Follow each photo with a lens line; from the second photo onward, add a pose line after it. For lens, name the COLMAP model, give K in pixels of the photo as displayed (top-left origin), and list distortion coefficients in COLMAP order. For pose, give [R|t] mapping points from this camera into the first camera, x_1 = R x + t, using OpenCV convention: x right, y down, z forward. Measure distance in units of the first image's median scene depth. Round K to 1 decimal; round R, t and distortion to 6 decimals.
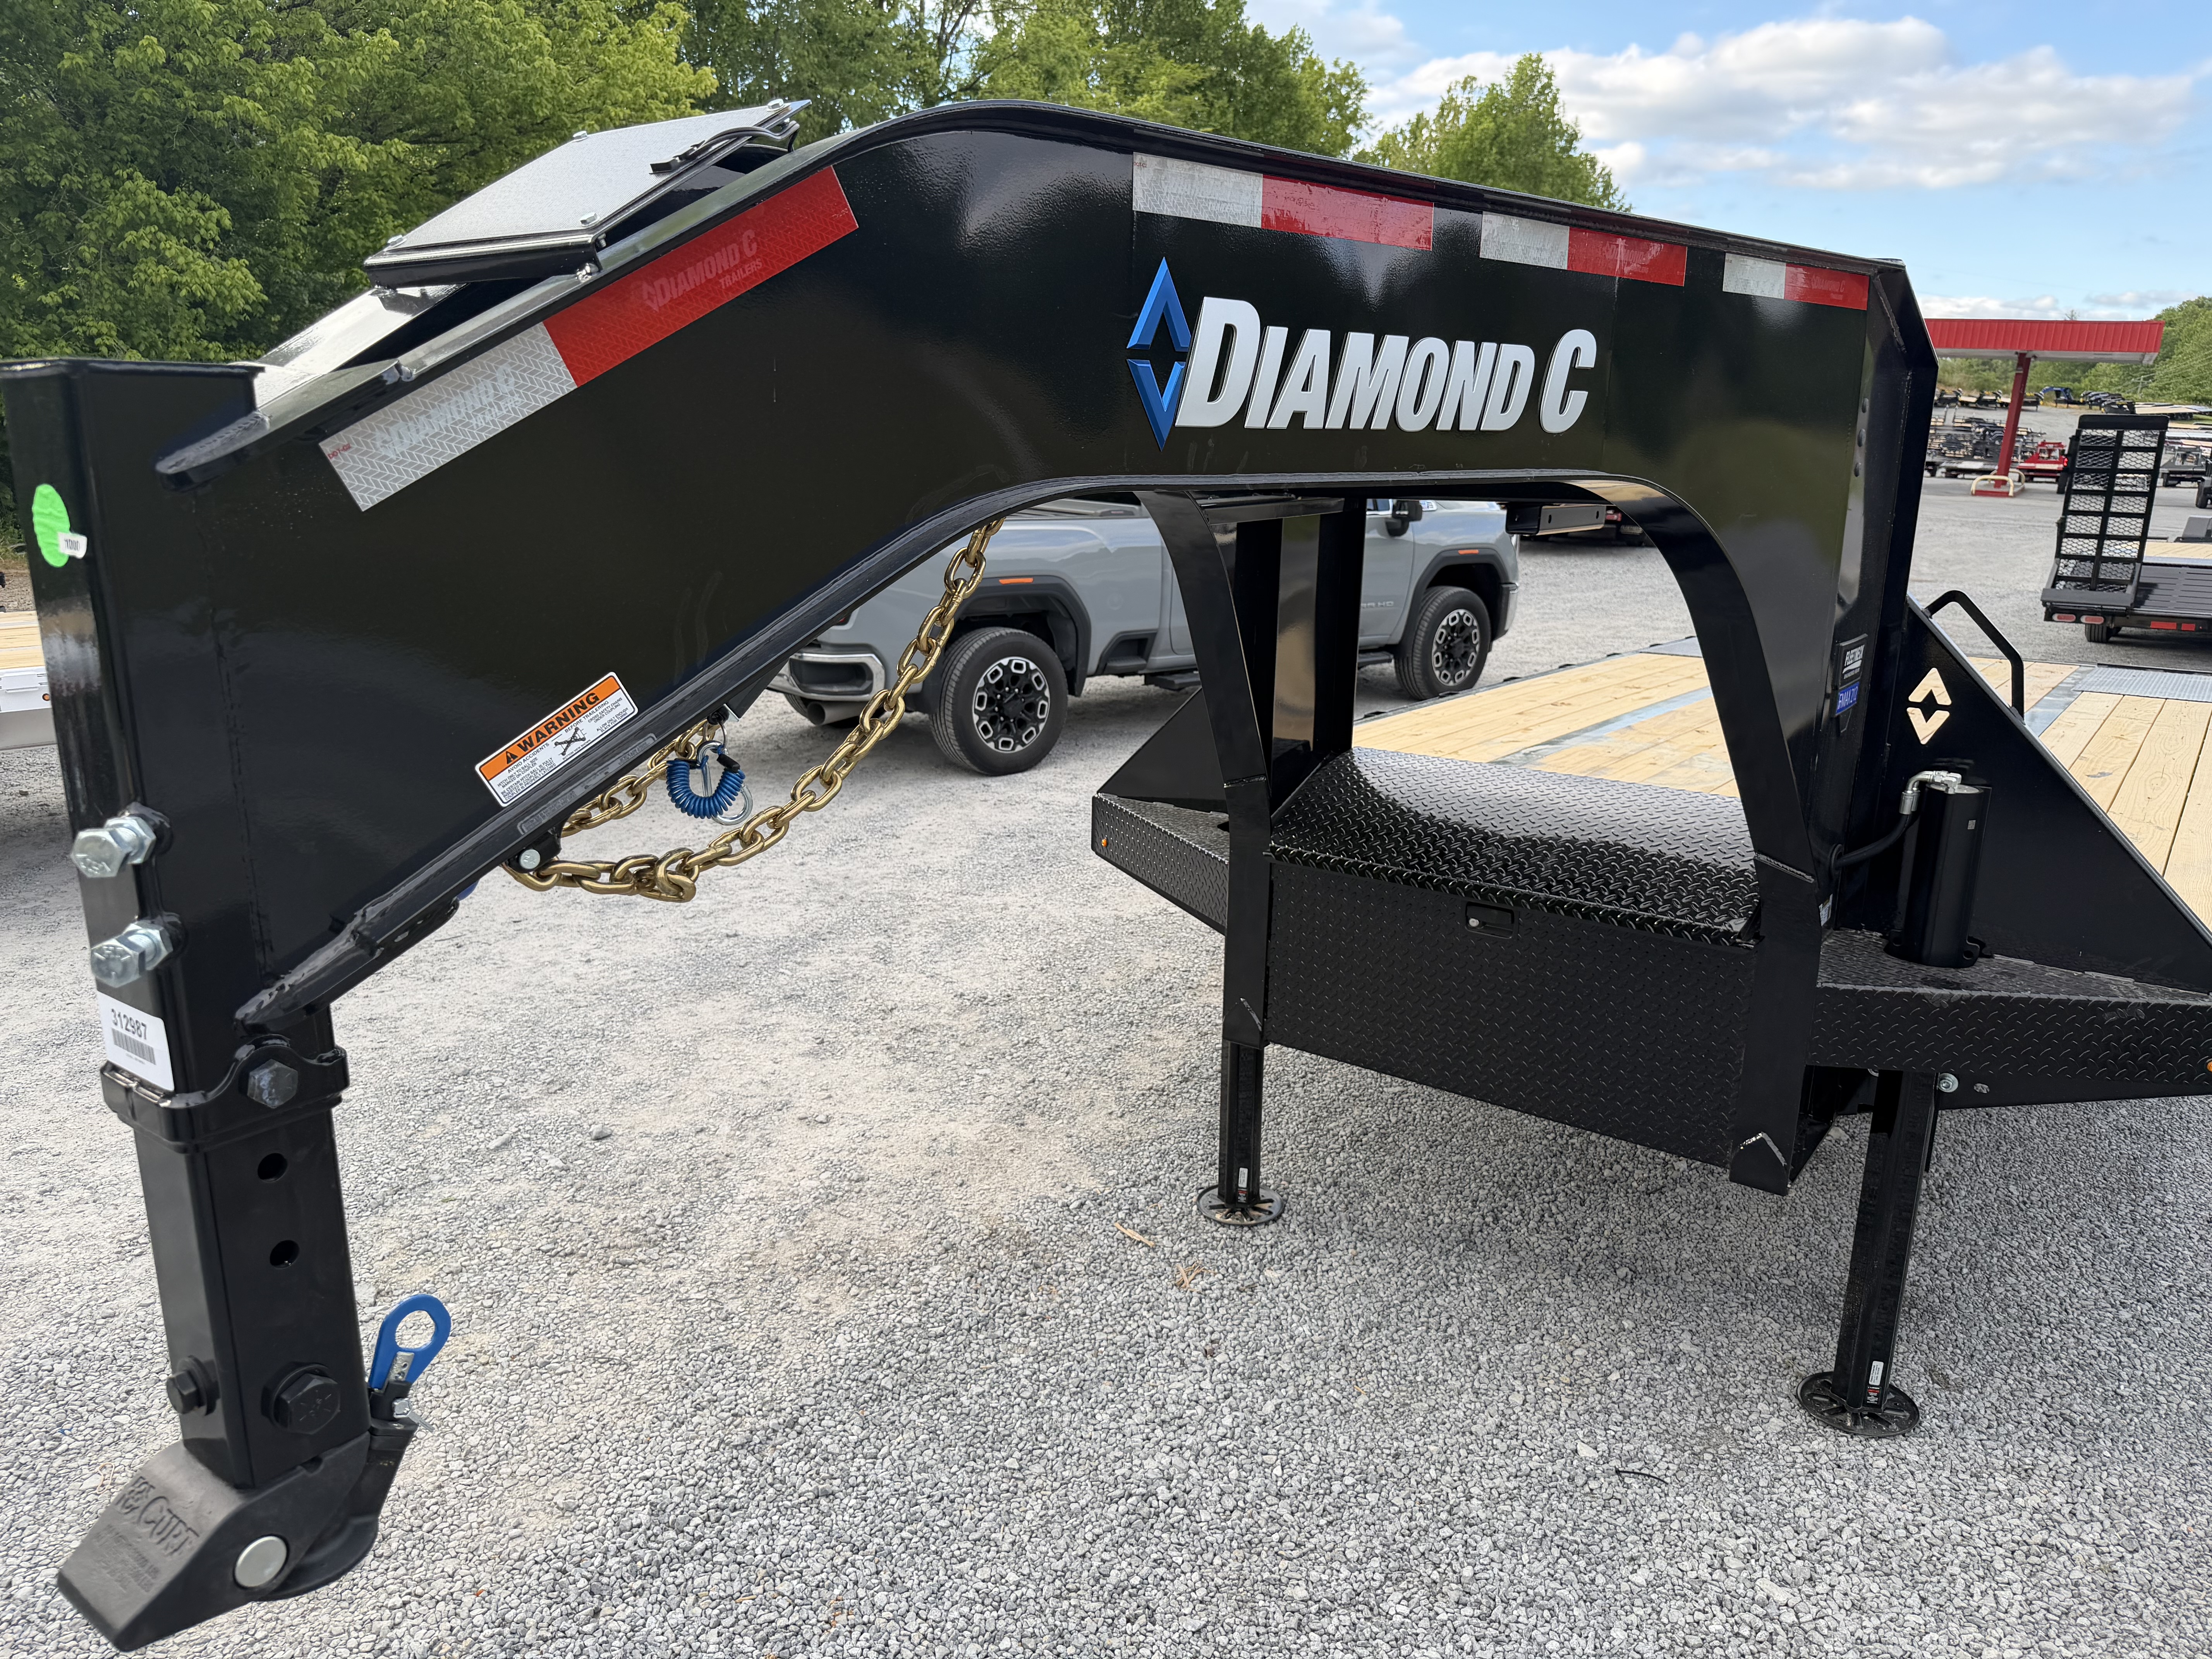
lens RADIAL K [[1606.6, 0, 1106.0], [0, 1606.6, 829.5], [0, 0, 1]] dist [-0.004026, -0.005336]
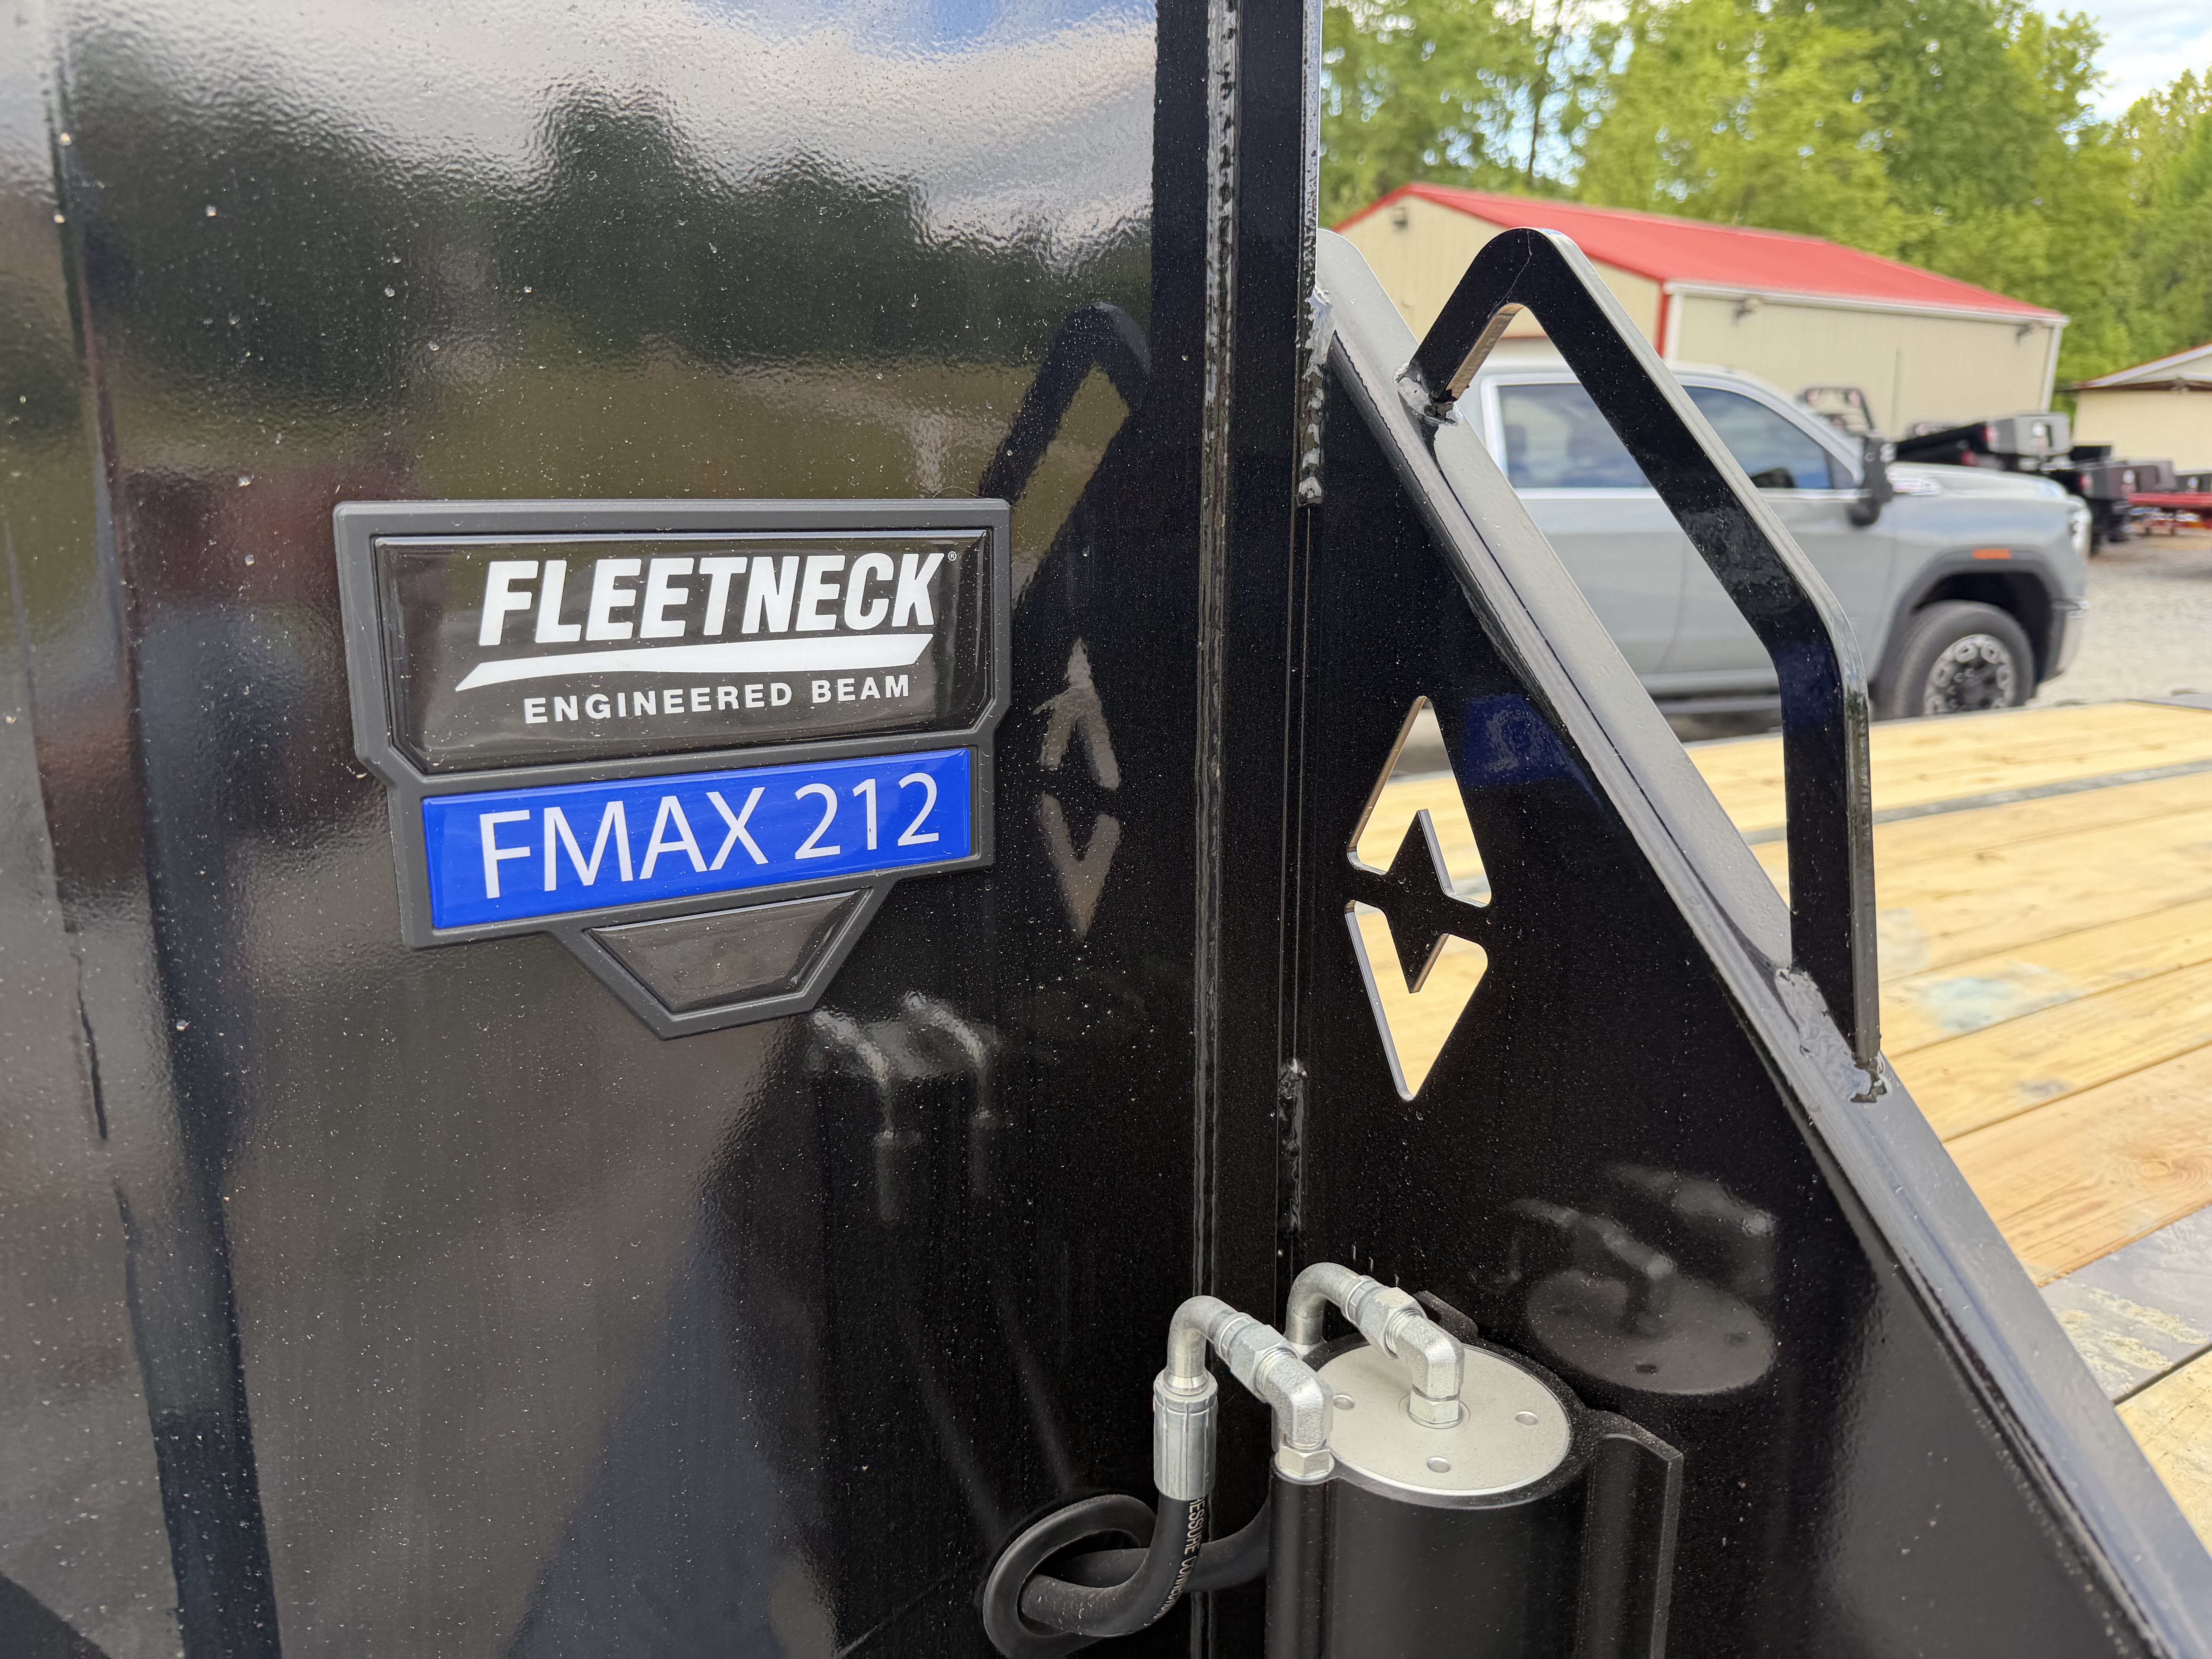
lens RADIAL K [[1606.6, 0, 1106.0], [0, 1606.6, 829.5], [0, 0, 1]] dist [-0.004026, -0.005336]
pose [[0.923575, 0.065125, -0.377846, 0.131308], [-0.072932, 0.997317, -0.006372, -0.019526], [0.376417, 0.033442, 0.925847, 0.195156]]
